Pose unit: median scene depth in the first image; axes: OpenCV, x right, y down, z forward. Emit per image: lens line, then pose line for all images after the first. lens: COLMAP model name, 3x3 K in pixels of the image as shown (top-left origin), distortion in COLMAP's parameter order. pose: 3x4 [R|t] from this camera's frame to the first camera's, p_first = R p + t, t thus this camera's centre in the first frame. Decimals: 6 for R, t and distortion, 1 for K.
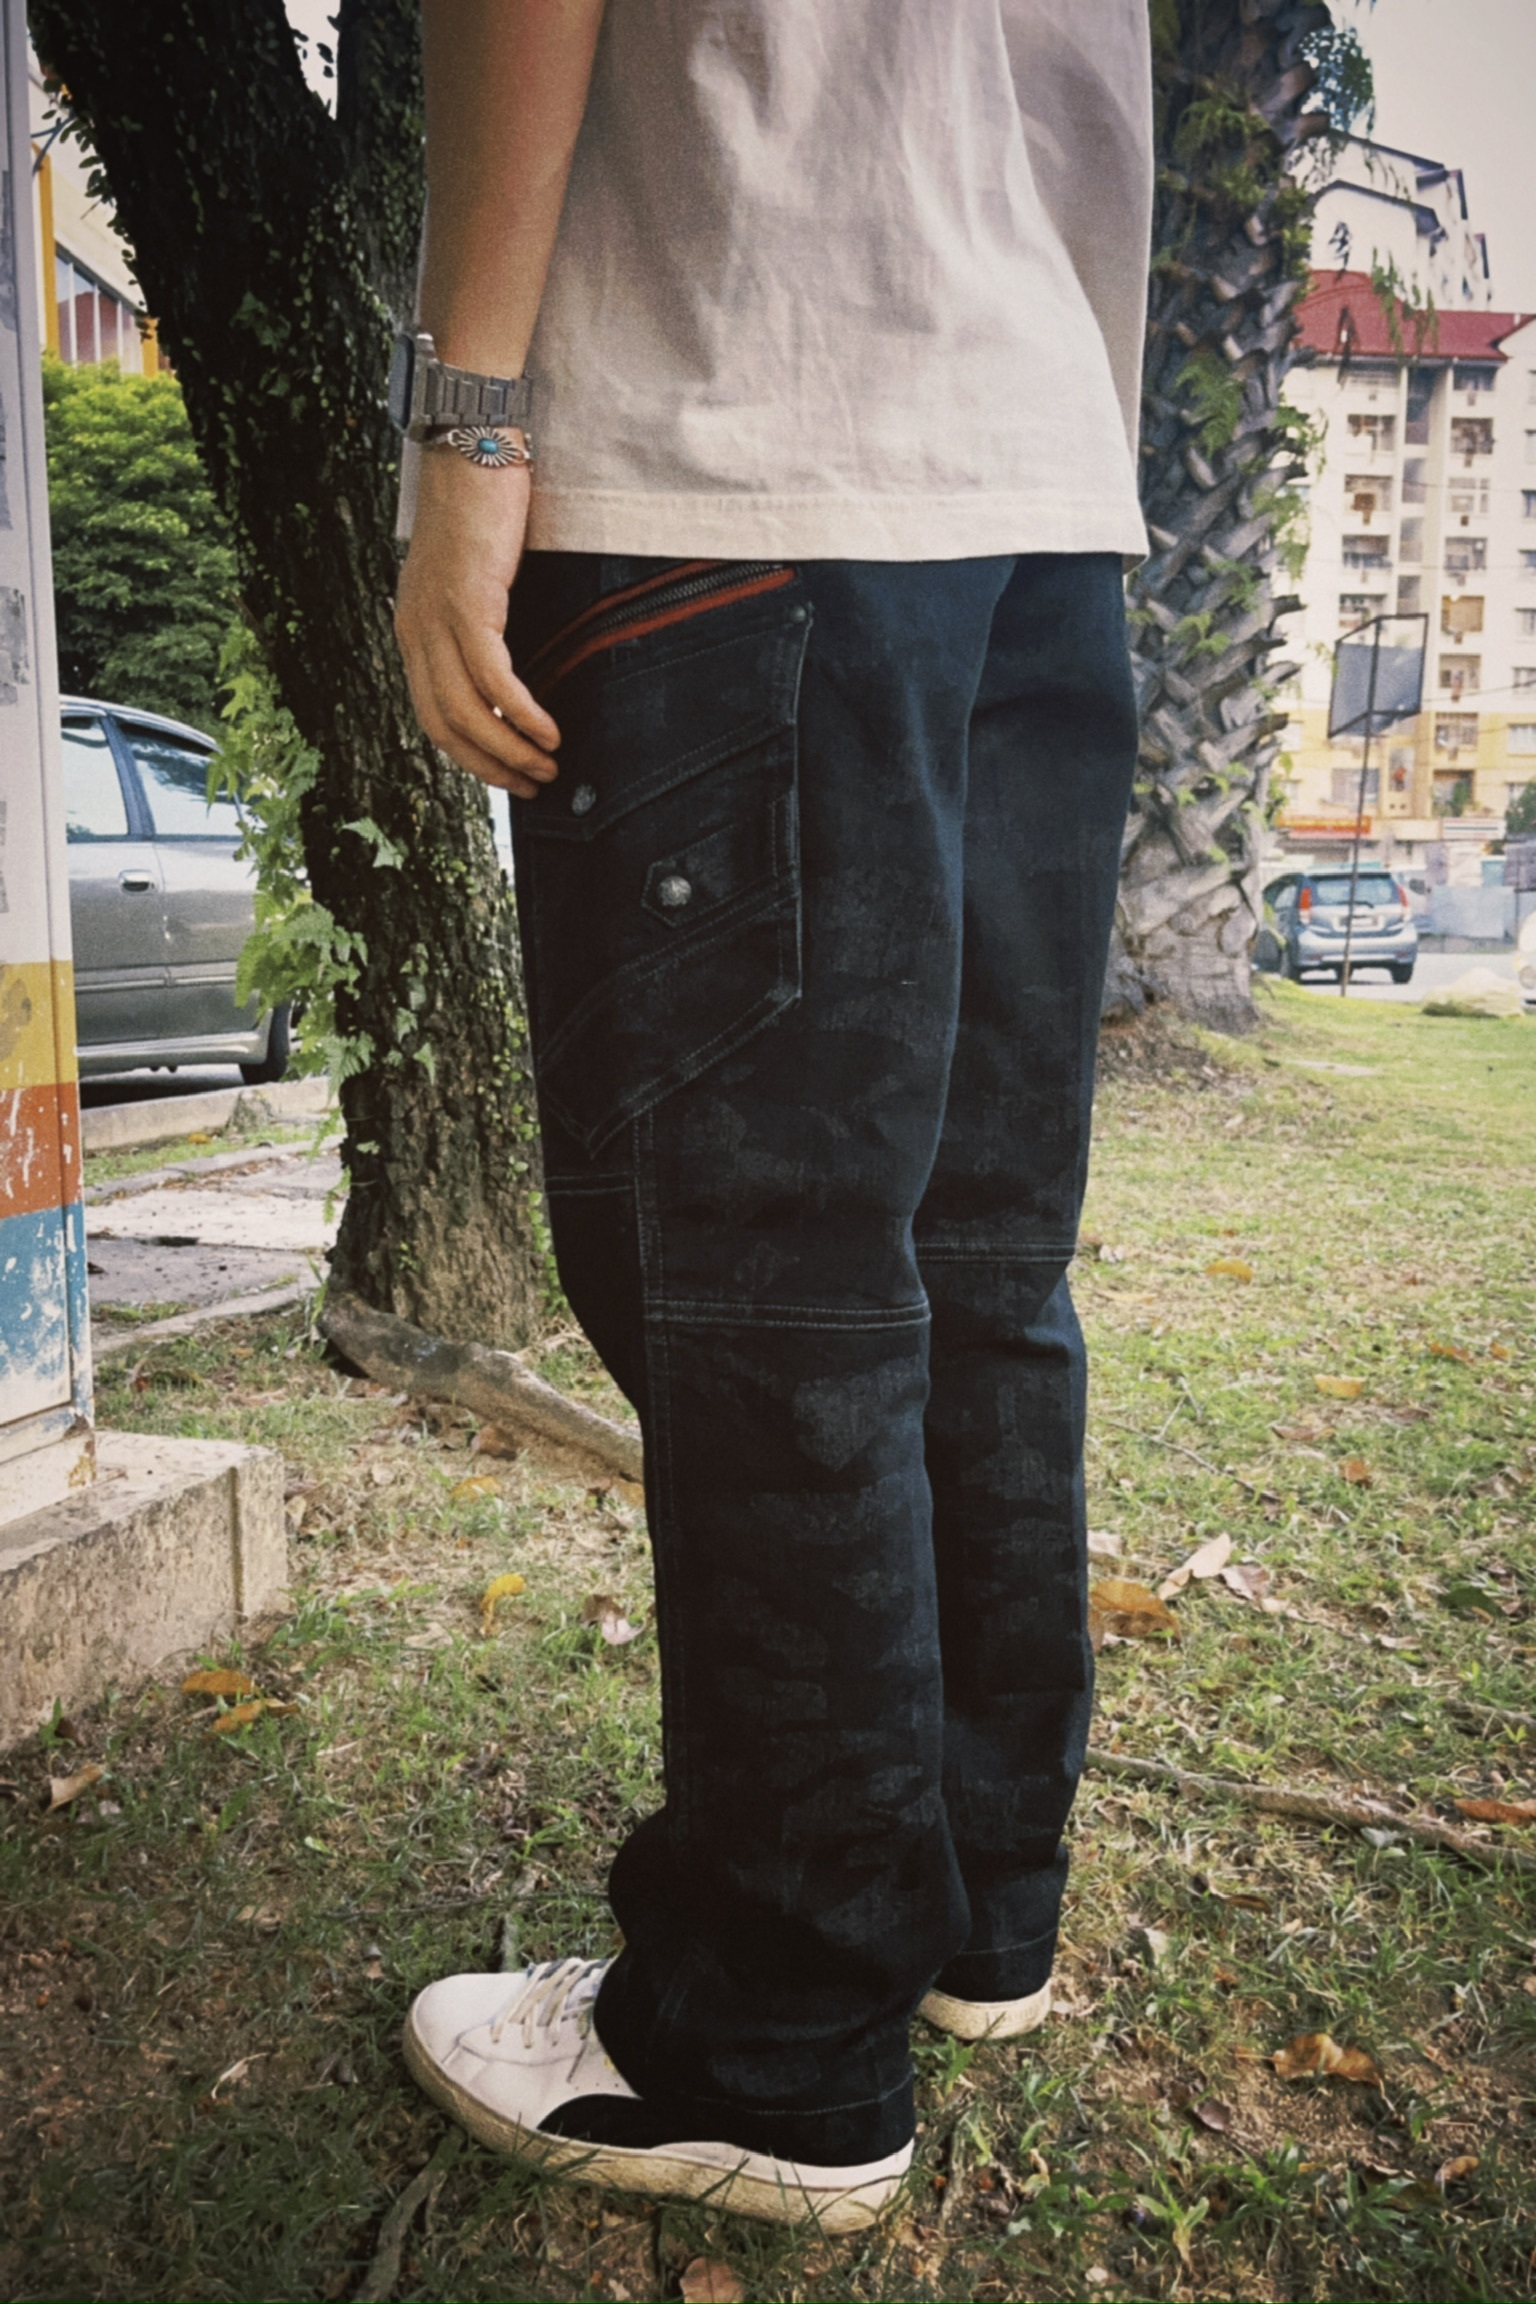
lens RADIAL K [[1941.6, 0, 768.6], [0, 1941.6, 1154.8], [0, 0, 1]] dist [-0.043384, 0.010075]
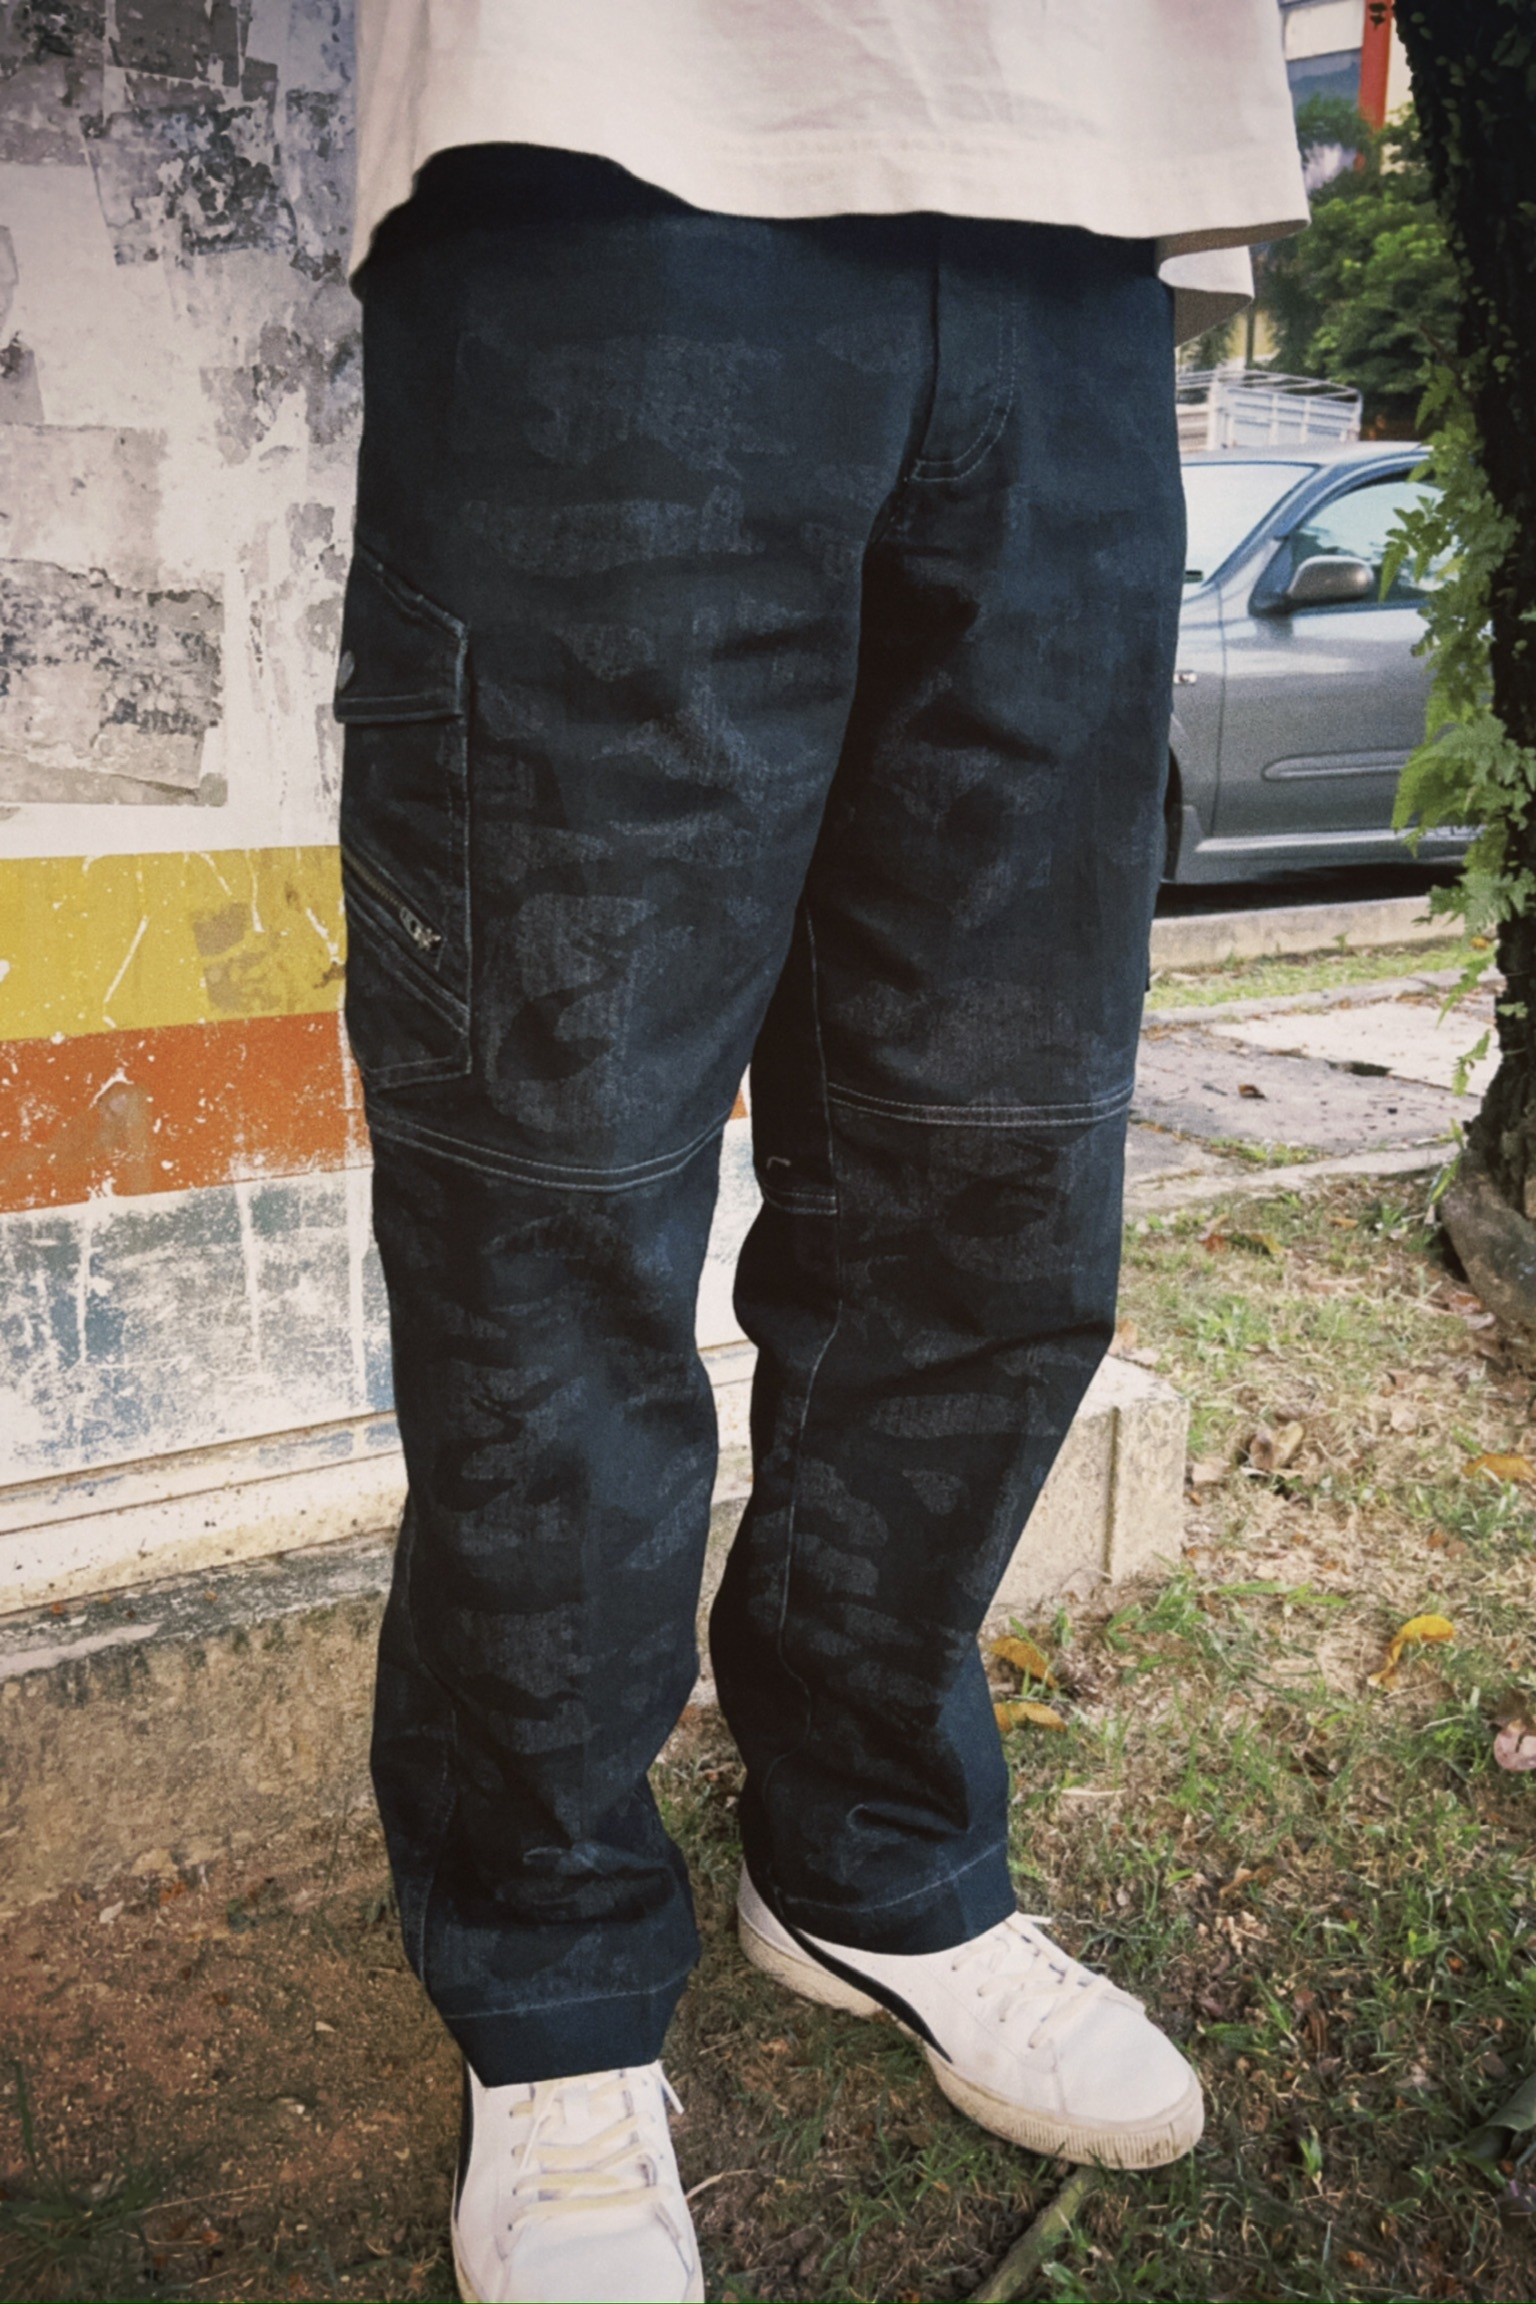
lens RADIAL K [[1941.6, 0, 769.6], [0, 1941.6, 1162.4], [0, 0, 1]] dist [-0.043384, 0.010075]
pose [[0.760846, 0.165209, -0.627550, 0.080618], [-0.084260, 0.984014, 0.156895, -0.042659], [0.643438, -0.066496, 0.762604, 0.162108]]
